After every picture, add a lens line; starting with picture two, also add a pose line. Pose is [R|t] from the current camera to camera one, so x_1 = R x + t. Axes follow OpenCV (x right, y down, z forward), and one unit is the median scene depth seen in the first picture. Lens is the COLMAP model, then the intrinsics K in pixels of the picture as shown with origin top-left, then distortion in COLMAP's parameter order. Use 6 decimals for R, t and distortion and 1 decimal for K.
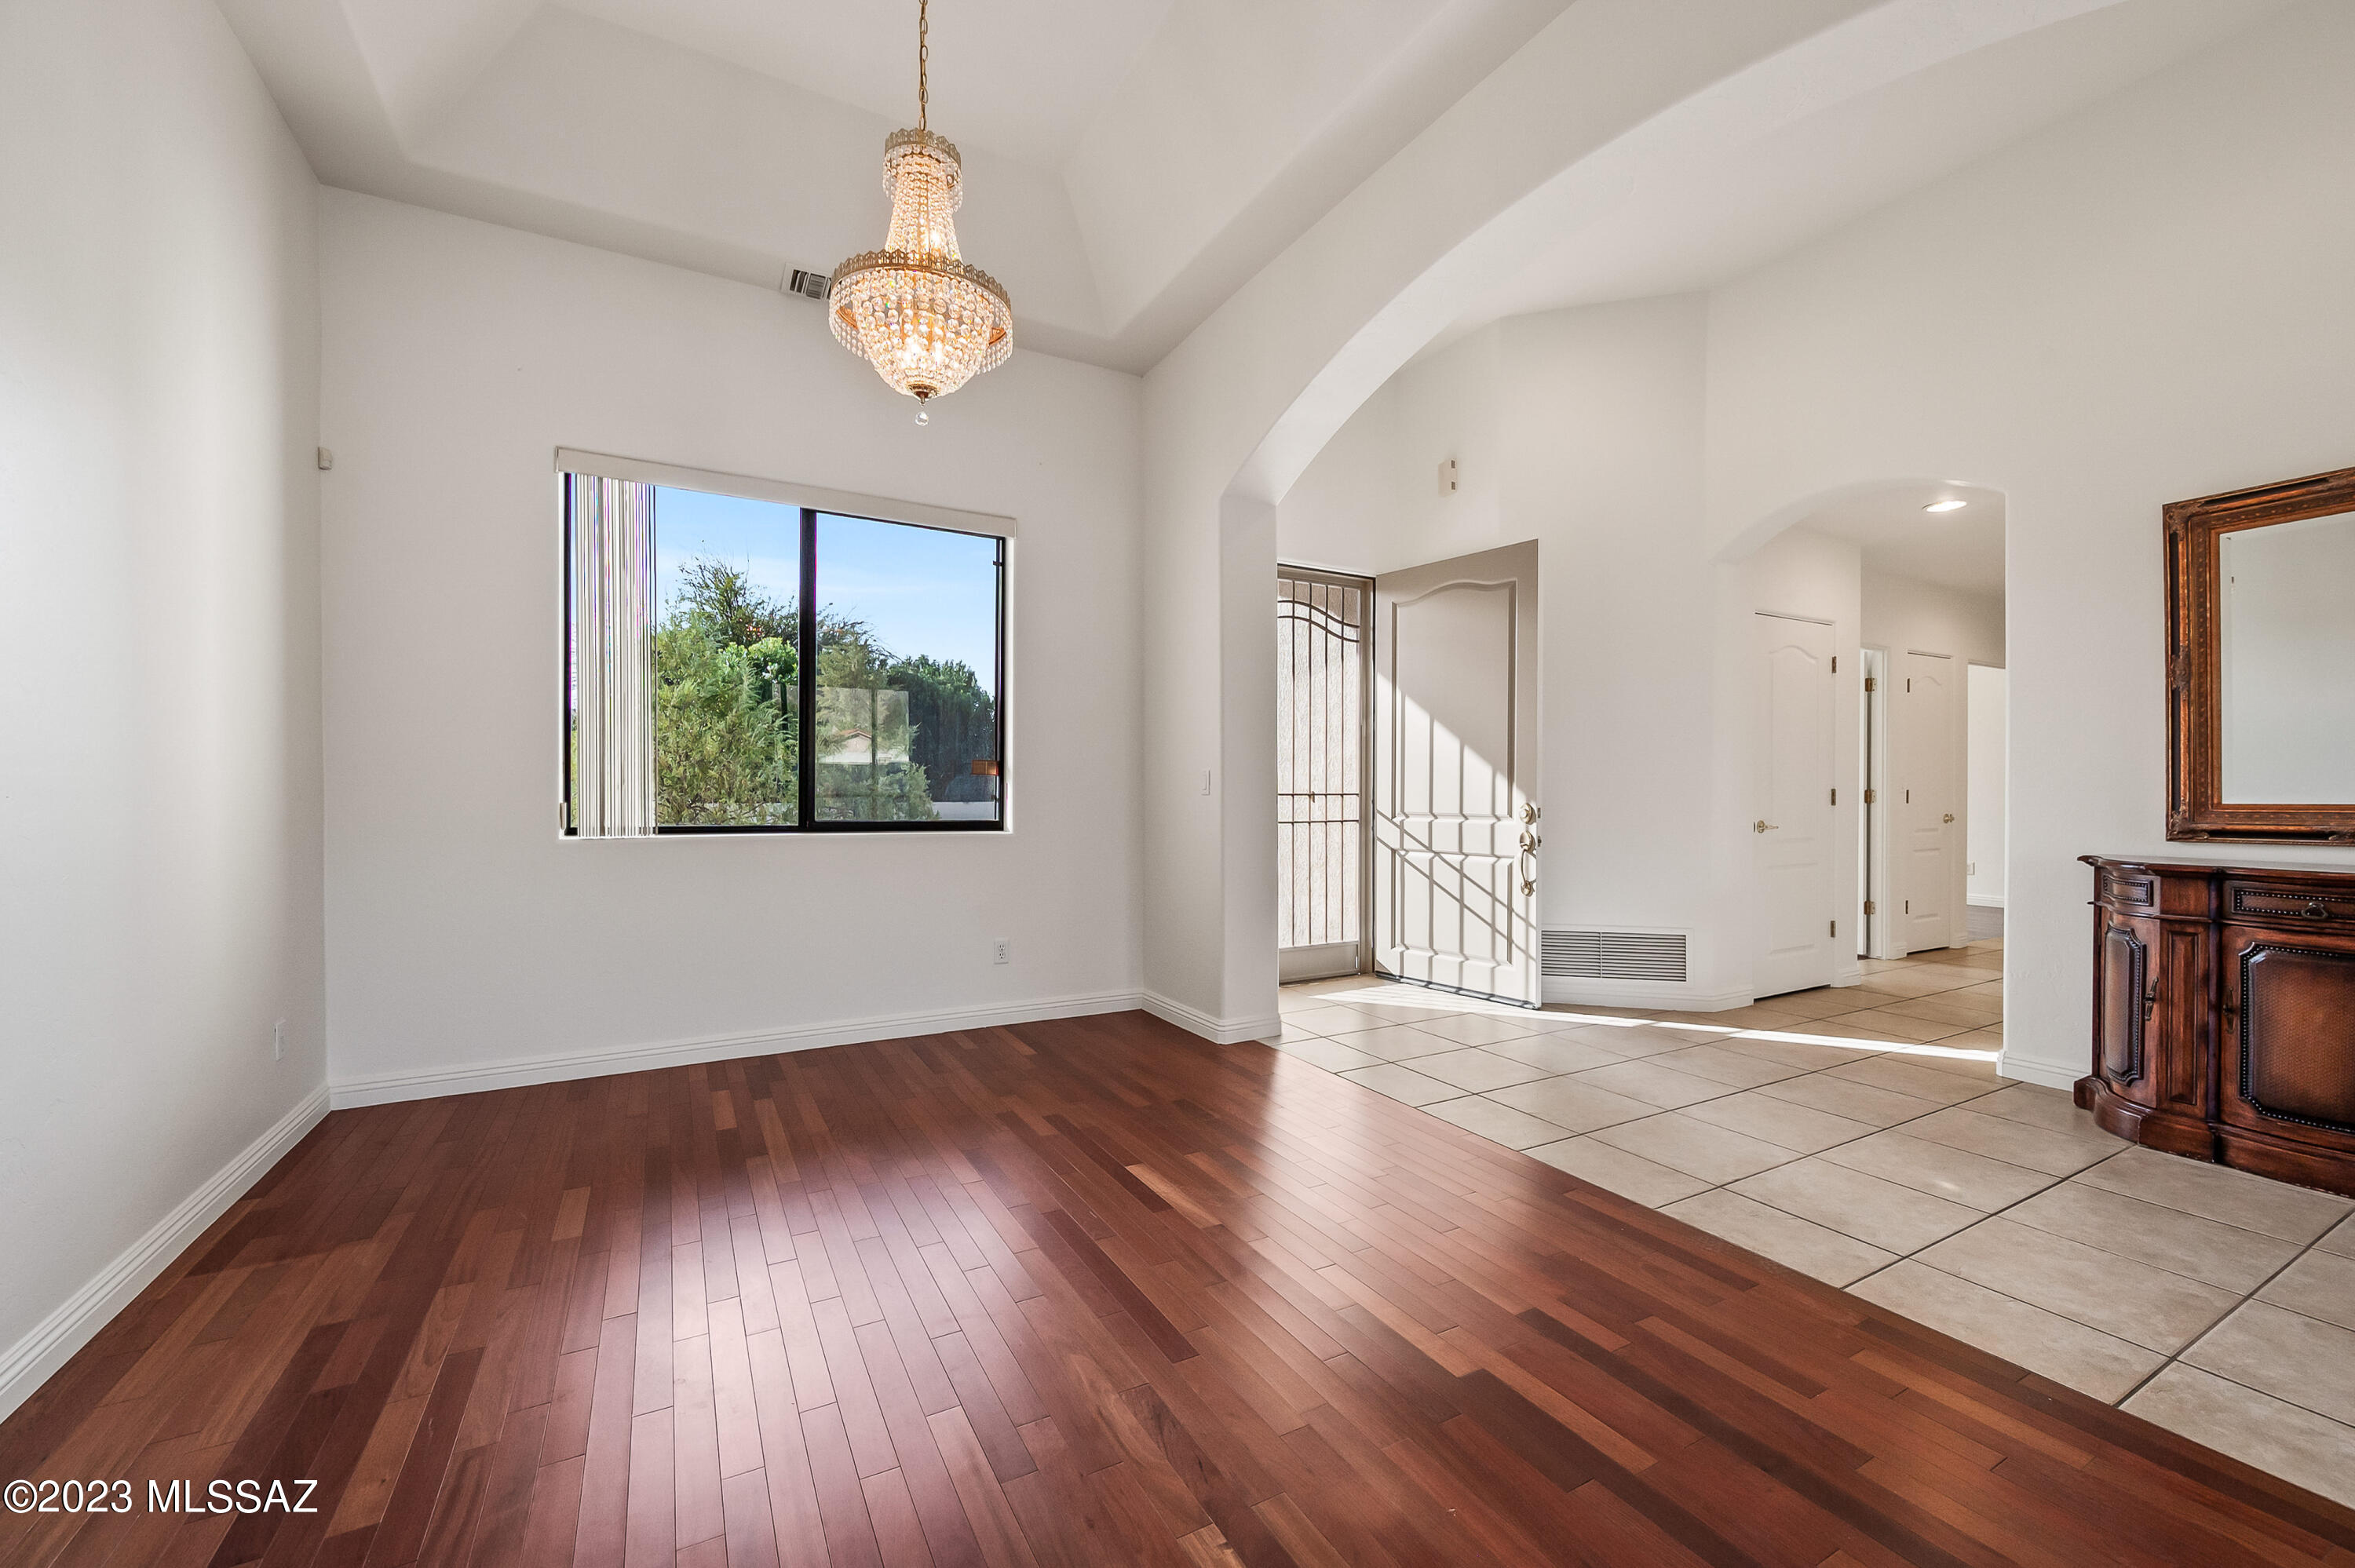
lens RADIAL K [[939.5, 0, 1175.9], [0, 939.5, 796.9], [0, 0, 1]] dist [-0.000787, -0.000076]
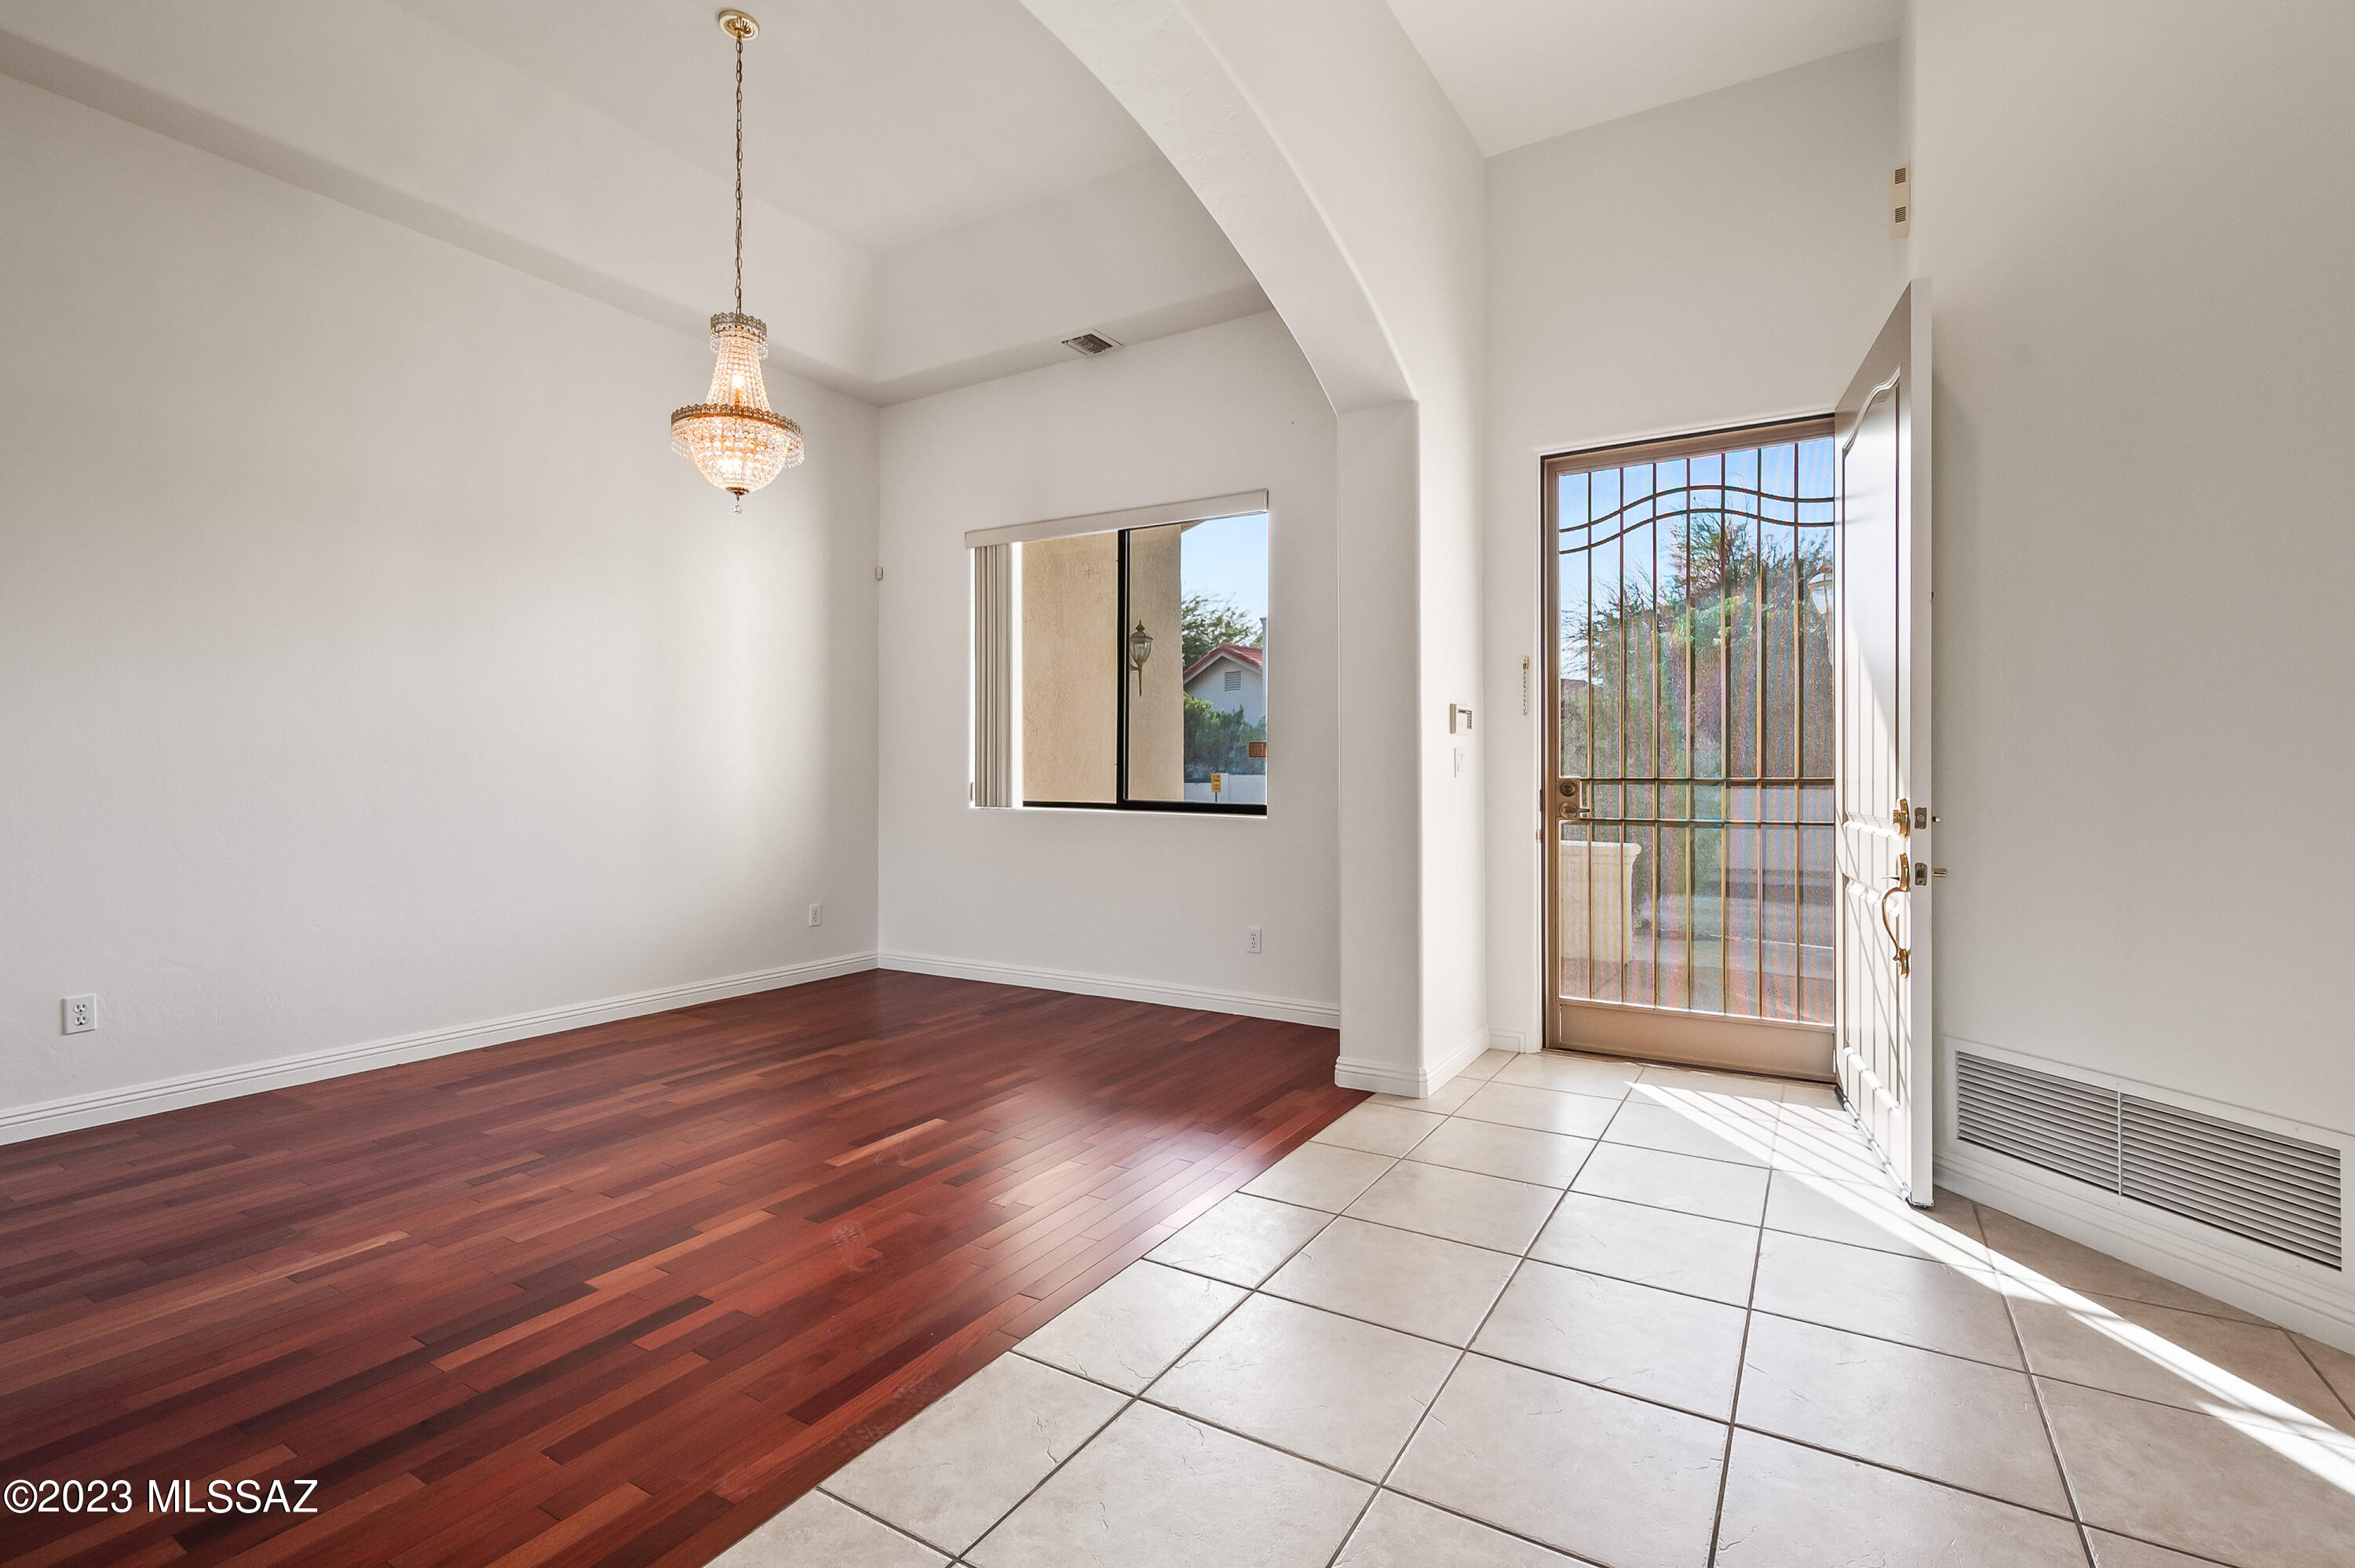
lens RADIAL K [[1052.1, 0, 1185.2], [0, 1052.1, 770.9], [0, 0, 1]] dist [0.004345, 0.000546]
pose [[0.502987, -0.000287, -0.864294, 0.951308], [-0.007015, 0.999966, -0.004414, -0.005790], [0.864266, 0.008284, 0.502967, 0.521457]]
